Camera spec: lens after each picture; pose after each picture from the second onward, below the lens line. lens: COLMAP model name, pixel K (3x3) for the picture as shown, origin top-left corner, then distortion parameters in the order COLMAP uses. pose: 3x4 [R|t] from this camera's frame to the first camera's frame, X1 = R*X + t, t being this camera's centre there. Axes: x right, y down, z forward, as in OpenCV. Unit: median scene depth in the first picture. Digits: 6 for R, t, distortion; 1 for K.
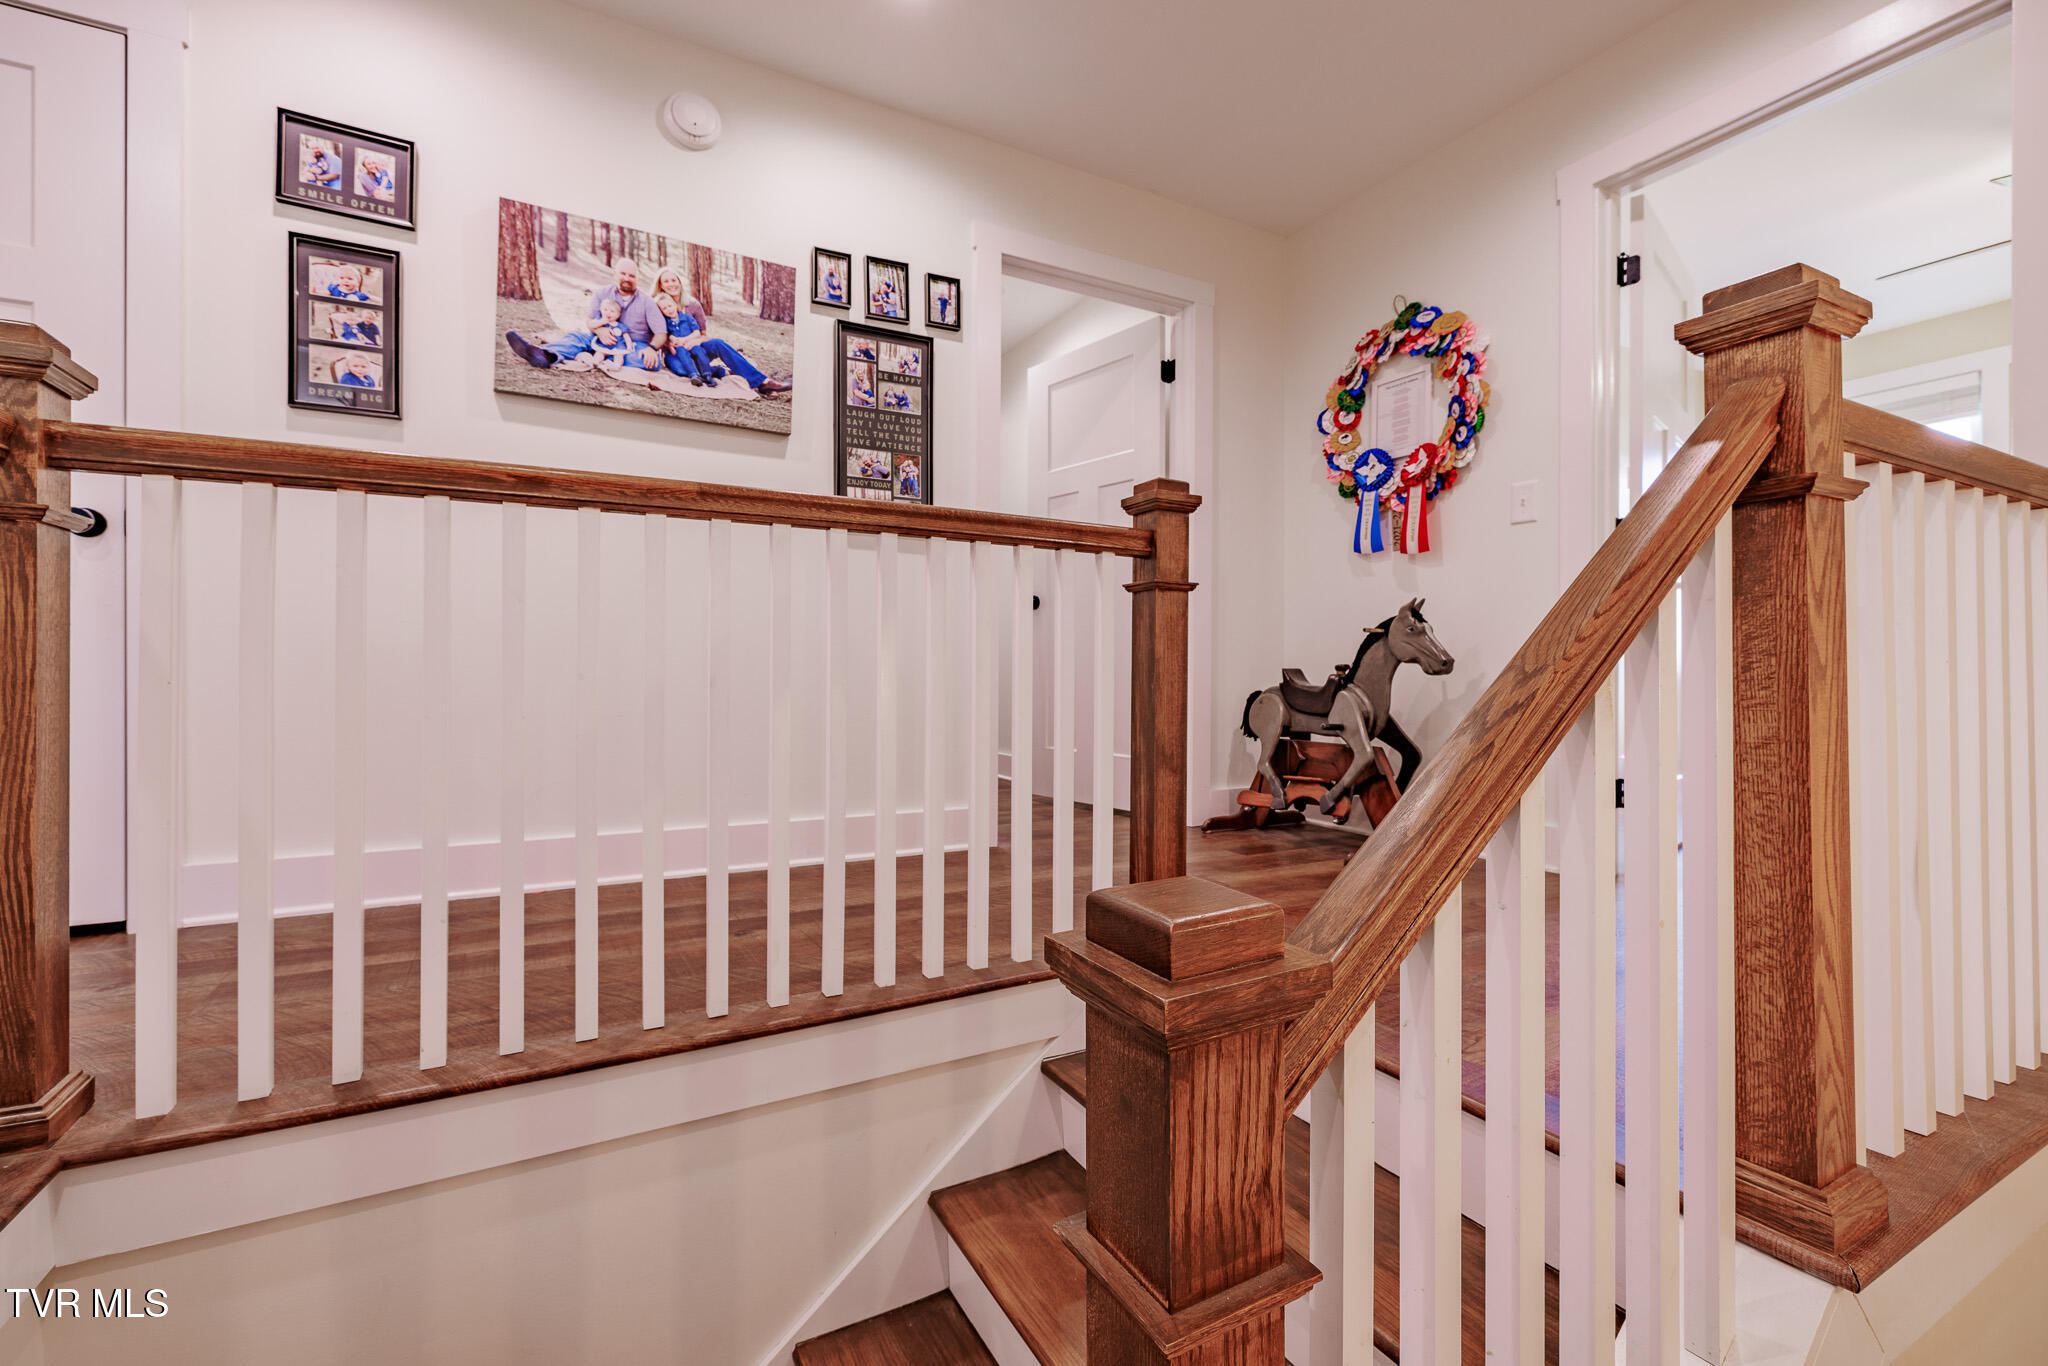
lens RADIAL K [[864.2, 0, 1032.0], [0, 864.2, 677.9], [0, 0, 1]] dist [-0.002695, 0.000045]
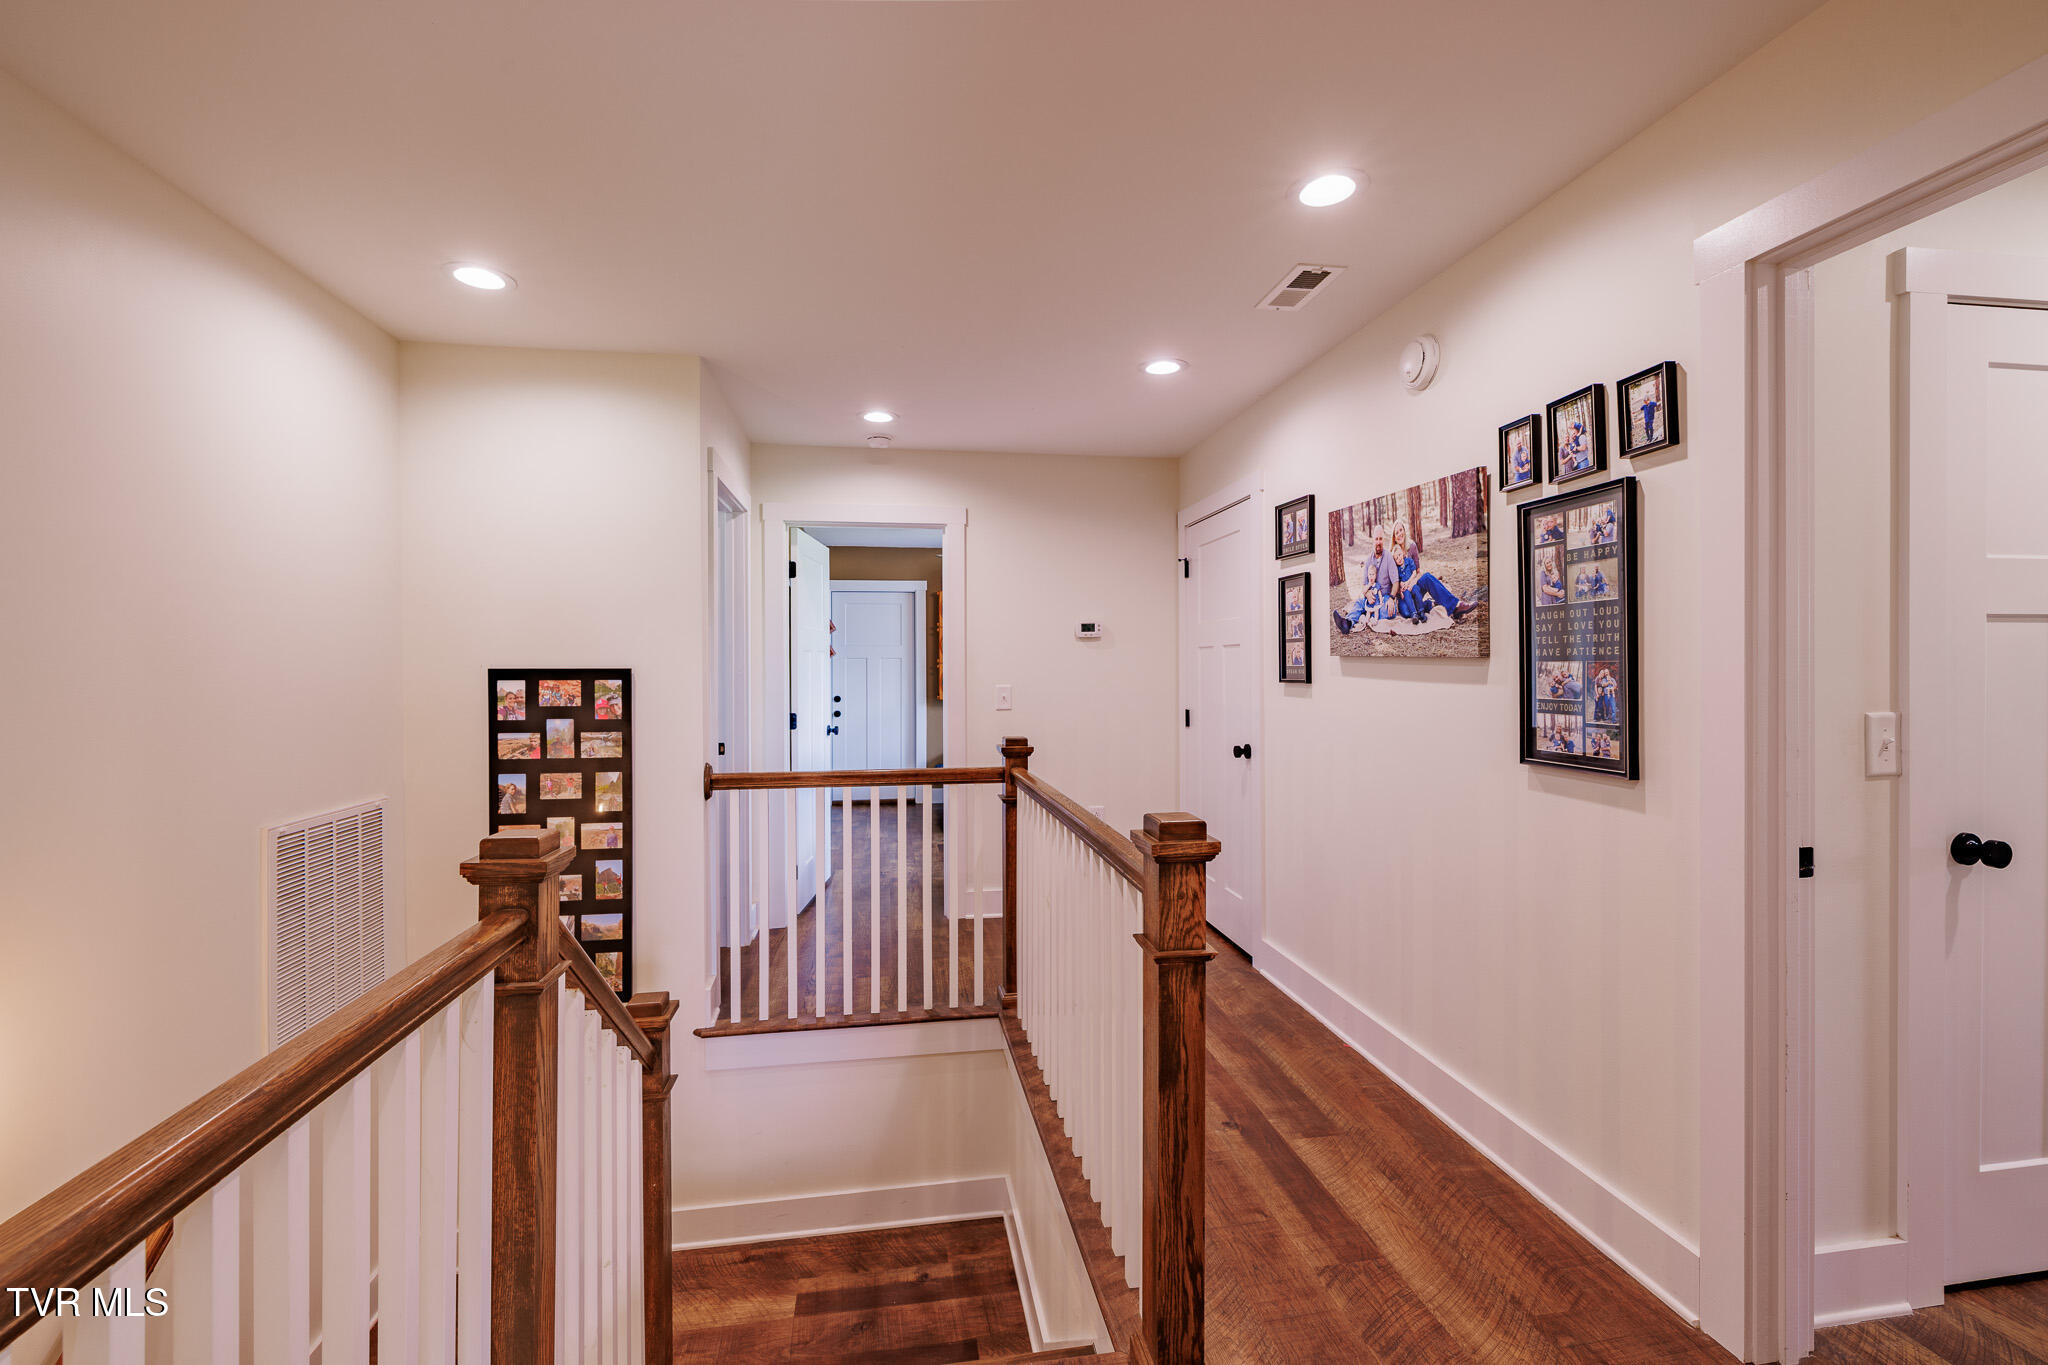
lens RADIAL K [[864.2, 0, 1020.4], [0, 864.2, 673.8], [0, 0, 1]] dist [-0.002695, 0.000045]
pose [[-0.325886, 0.007392, -0.945380, 0.731133], [0.003352, 0.999972, 0.006664, -0.286532], [0.945403, -0.000997, -0.325902, 0.887035]]
